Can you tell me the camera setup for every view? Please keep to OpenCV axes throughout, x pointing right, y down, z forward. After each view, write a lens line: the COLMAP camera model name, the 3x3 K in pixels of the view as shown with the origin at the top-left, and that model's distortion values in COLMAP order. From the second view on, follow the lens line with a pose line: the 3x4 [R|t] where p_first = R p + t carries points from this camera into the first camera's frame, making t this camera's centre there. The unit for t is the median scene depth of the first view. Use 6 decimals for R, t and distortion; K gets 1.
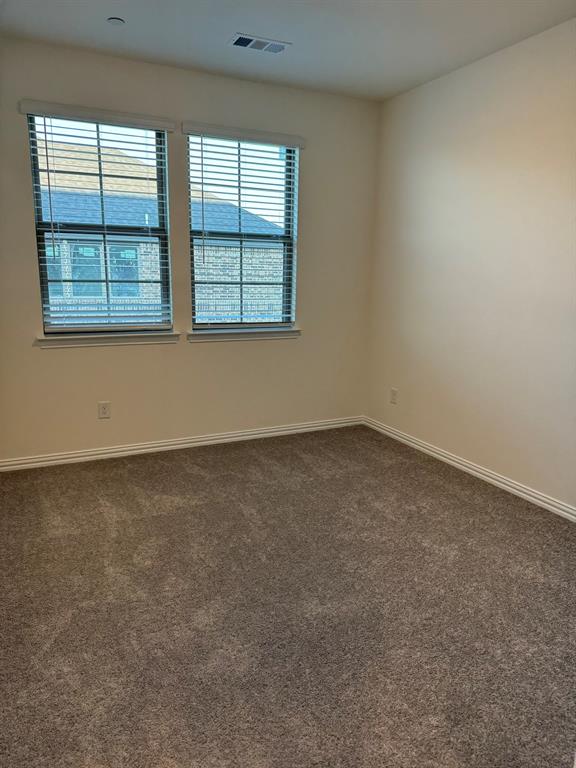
lens RADIAL K [[547.1, 0, 289.7], [0, 547.1, 387.5], [0, 0, 1]] dist [0.126822, -0.195600]
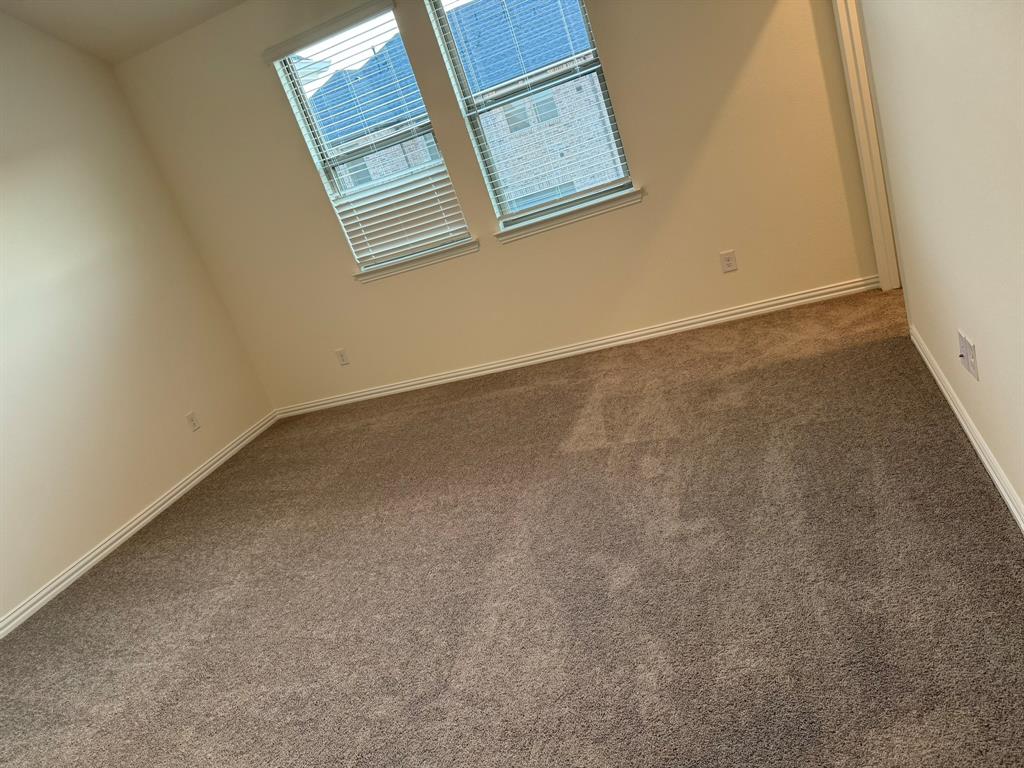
lens RADIAL K [[729.4, 0, 514.1], [0, 729.4, 382.7], [0, 0, 1]] dist [0.126822, -0.195600]
pose [[0.687729, -0.011263, -0.725880, 0.609753], [0.185998, 0.969239, 0.161183, -0.050180], [0.701736, -0.245862, 0.668669, 0.205606]]
